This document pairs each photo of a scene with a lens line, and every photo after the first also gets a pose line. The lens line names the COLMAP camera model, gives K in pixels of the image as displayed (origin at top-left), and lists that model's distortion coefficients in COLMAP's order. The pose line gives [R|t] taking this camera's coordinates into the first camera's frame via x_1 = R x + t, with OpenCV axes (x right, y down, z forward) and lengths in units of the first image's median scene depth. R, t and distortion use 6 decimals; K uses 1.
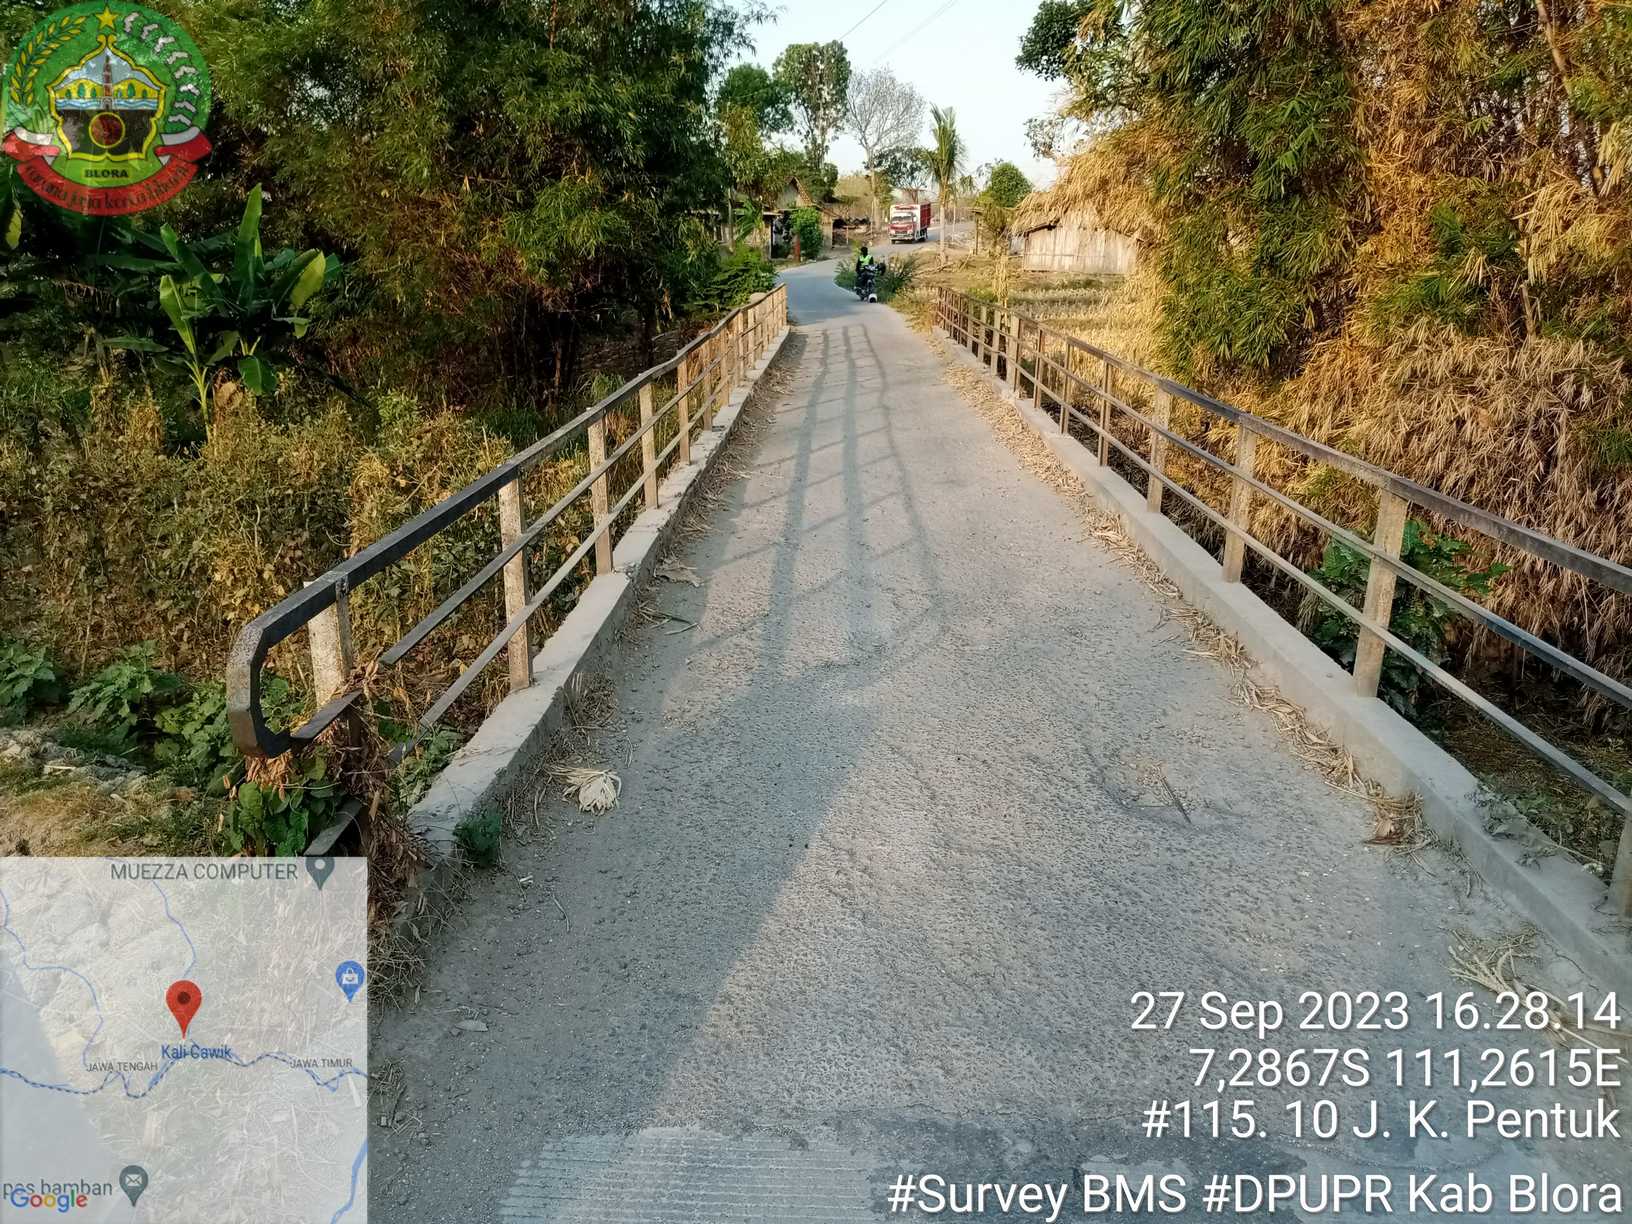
lens RADIAL K [[1314.8, 0, 822.8], [0, 1314.8, 596.4], [0, 0, 1]] dist [0.059831, -0.143328]
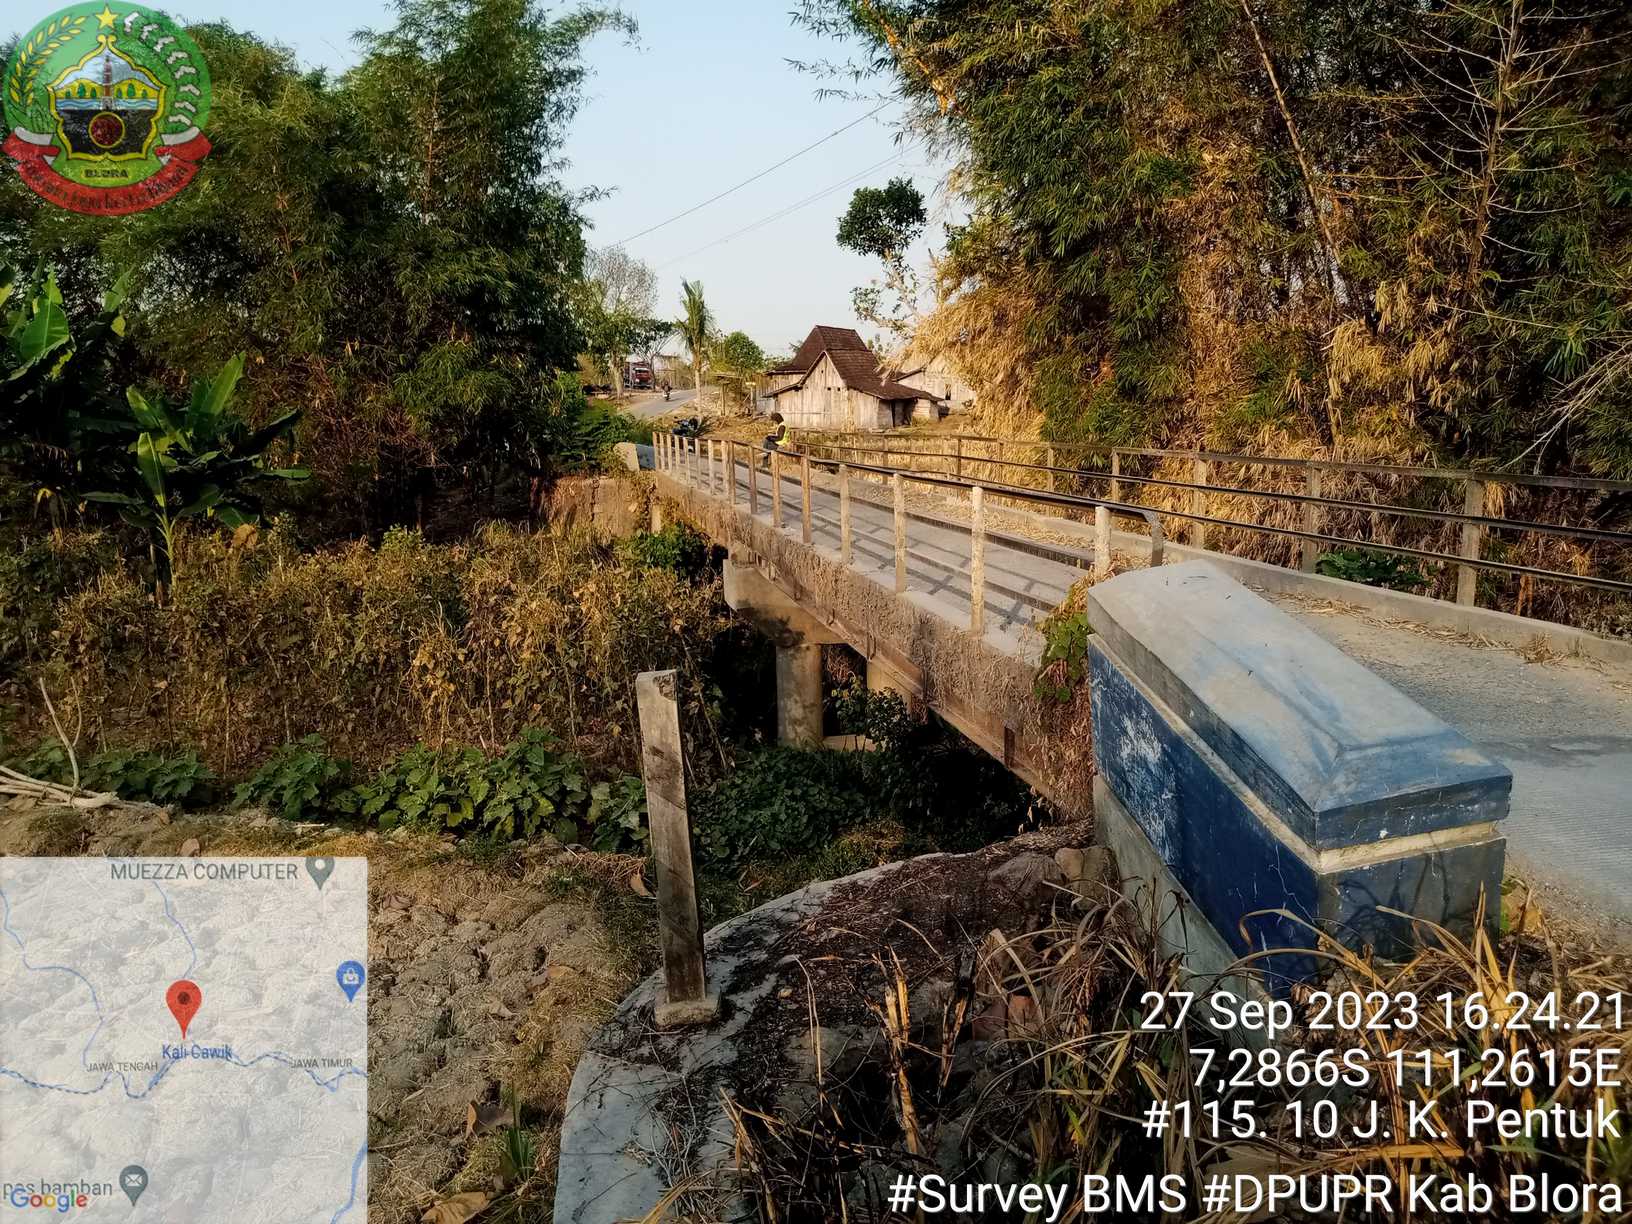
lens RADIAL K [[1324.0, 0, 822.0], [0, 1324.0, 614.1], [0, 0, 1]] dist [0.060114, -0.176339]
pose [[0.972474, -0.062200, 0.224556, -0.152688], [0.086659, 0.991130, -0.100759, 0.037316], [-0.216297, 0.117446, 0.969238, -0.086290]]
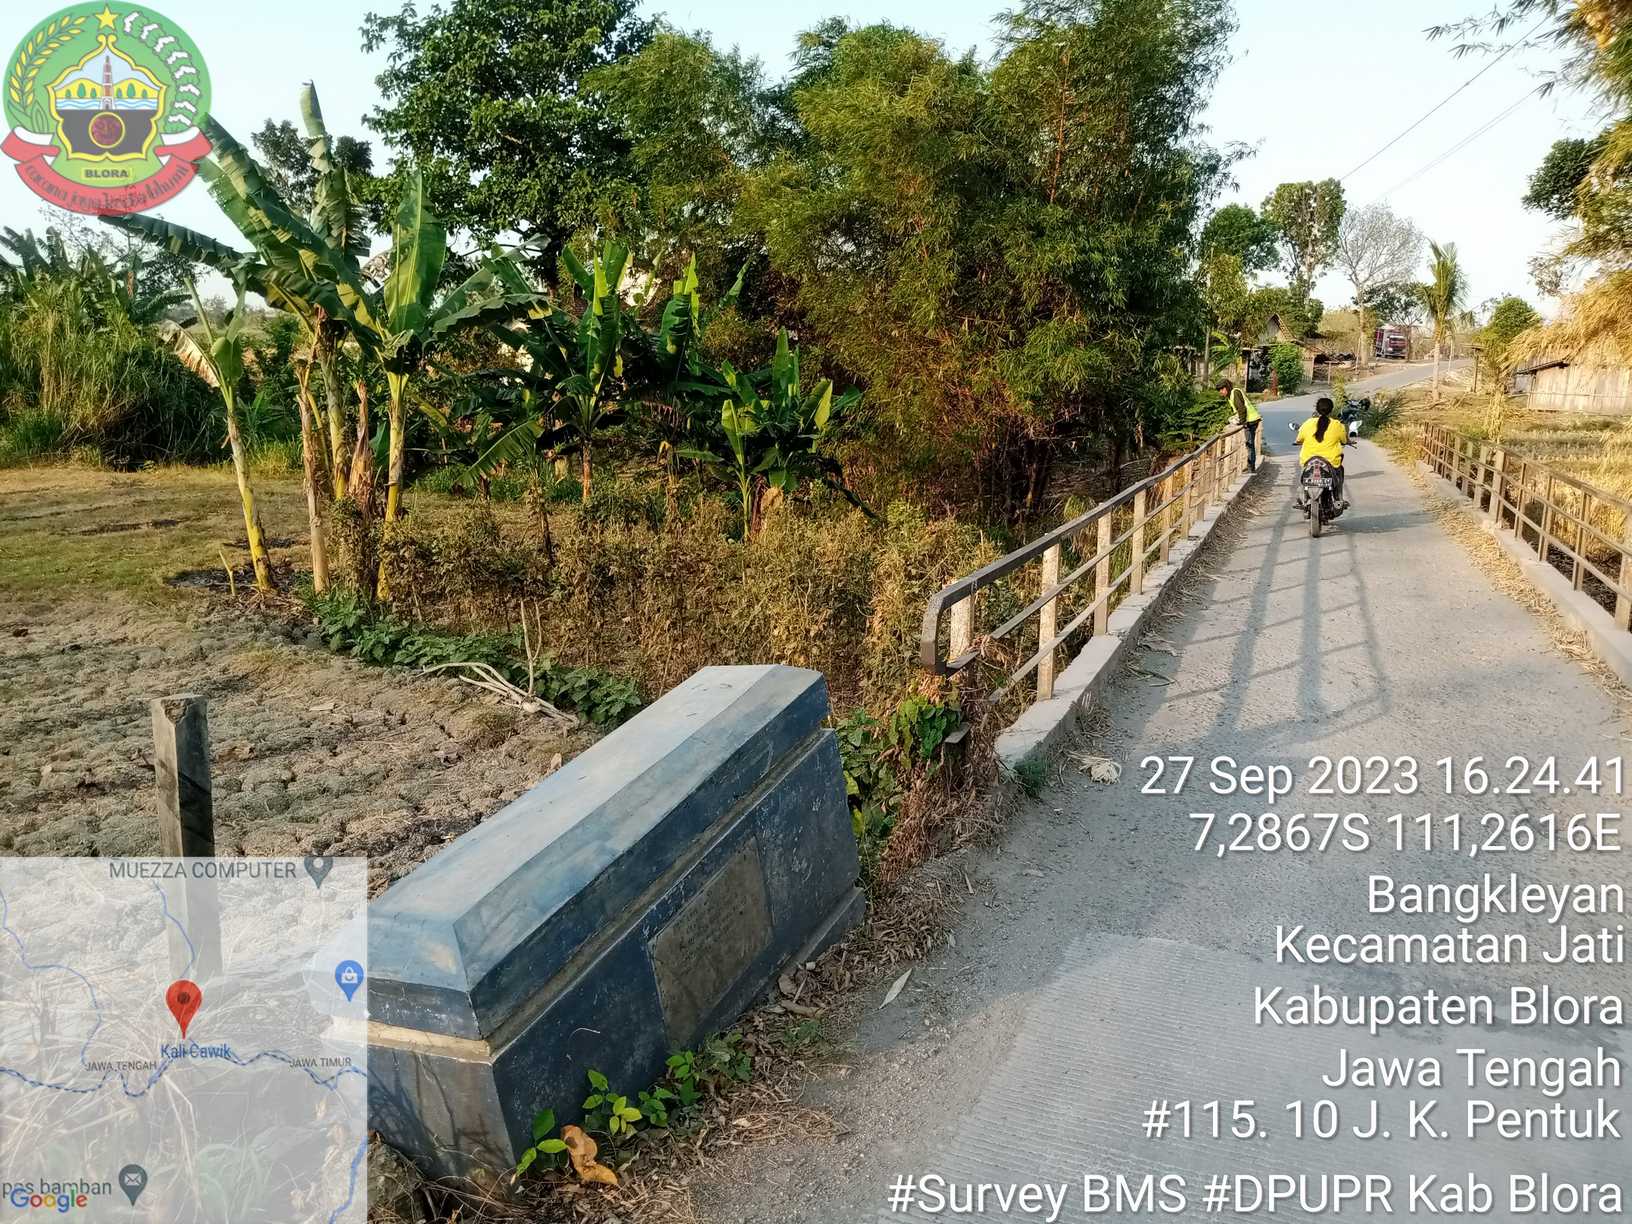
lens RADIAL K [[1311.4, 0, 804.7], [0, 1311.4, 604.9], [0, 0, 1]] dist [0.075002, -0.184053]
pose [[0.937751, 0.068654, -0.340454, -0.001810], [-0.099010, 0.992436, -0.072586, 0.019526], [0.332895, 0.101776, 0.937455, -0.071065]]
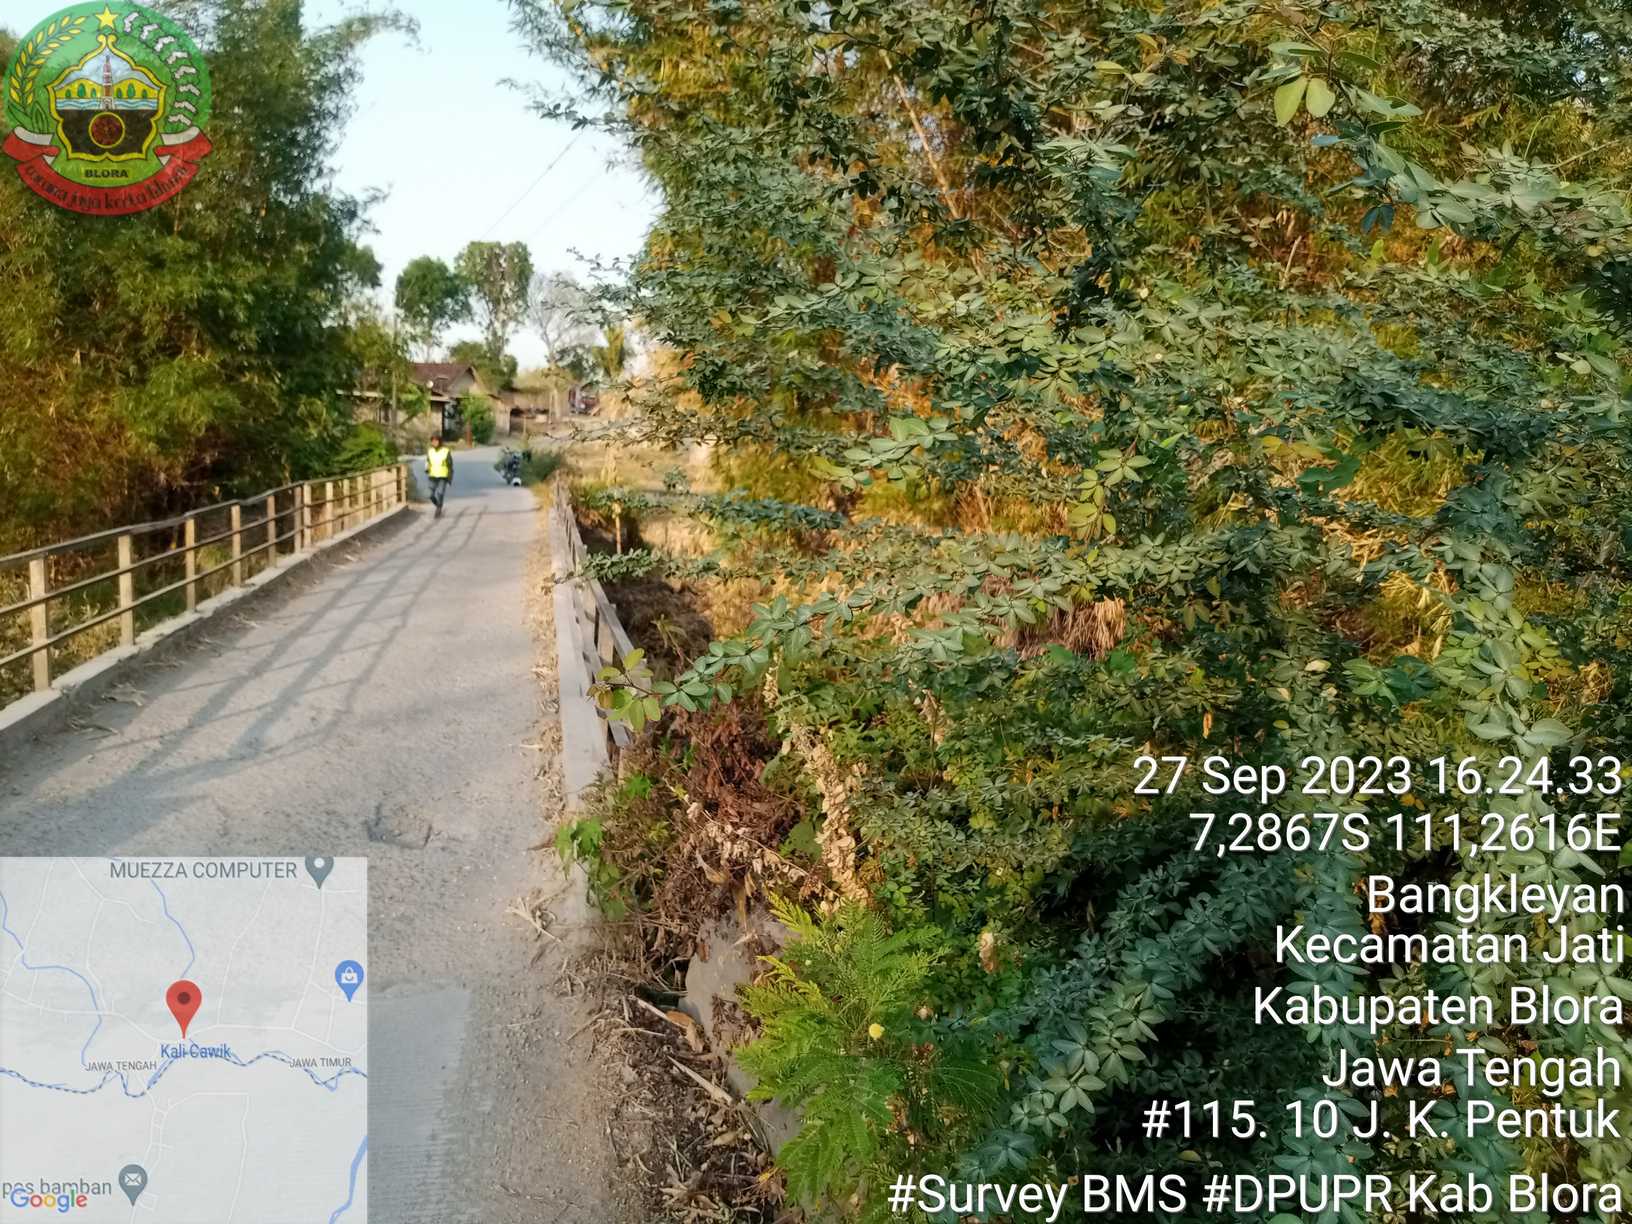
lens RADIAL K [[1317.2, 0, 816.0], [0, 1317.2, 612.0], [0, 0, 1]] dist [0.101321, -0.167739]
pose [[0.977440, 0.013589, 0.210777, 0.069352], [0.013783, 0.991697, -0.127852, 0.020106], [-0.210764, 0.127873, 0.969137, -0.084744]]
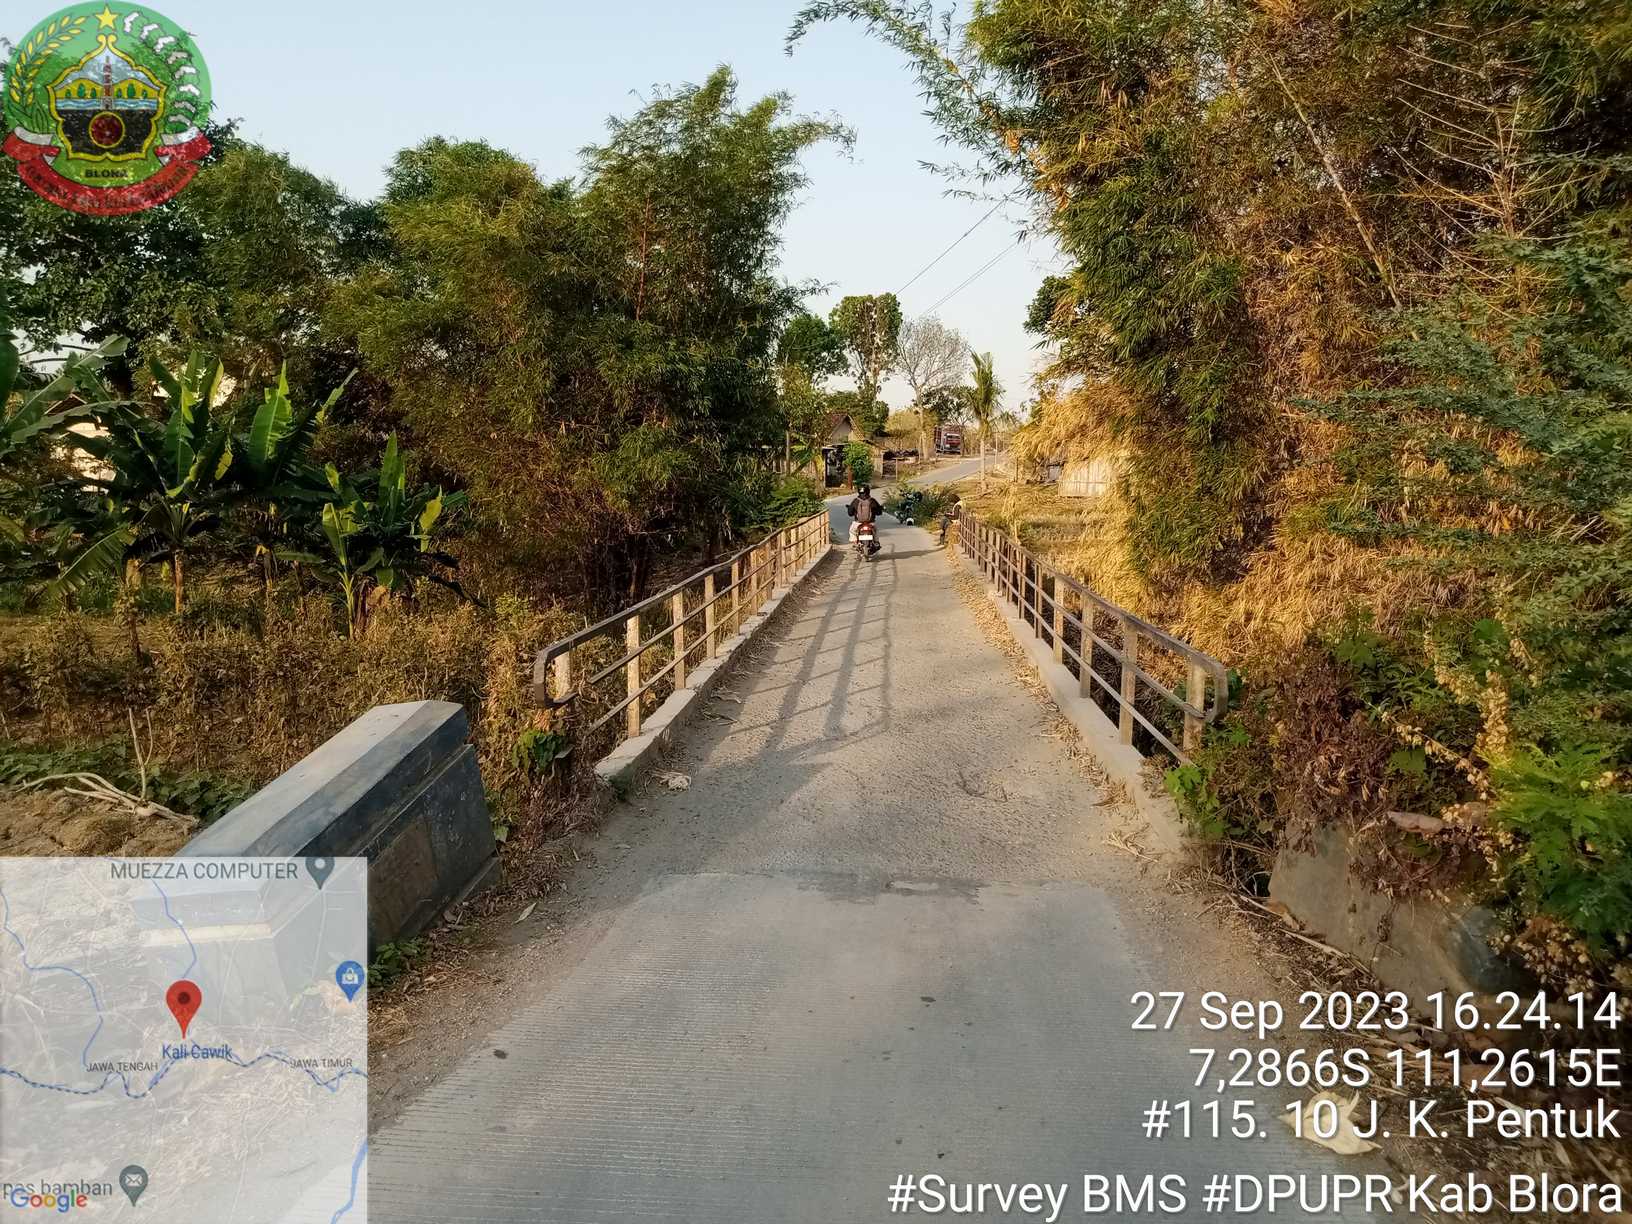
lens RADIAL K [[1318.4, 0, 816.0], [0, 1318.4, 612.0], [0, 0, 1]] dist [0.192681, -0.543438]
pose [[0.998736, 0.001346, -0.050238, 0.019993], [-0.009109, 0.987932, -0.154623, 0.035705], [0.049424, 0.154886, 0.986695, -0.150494]]
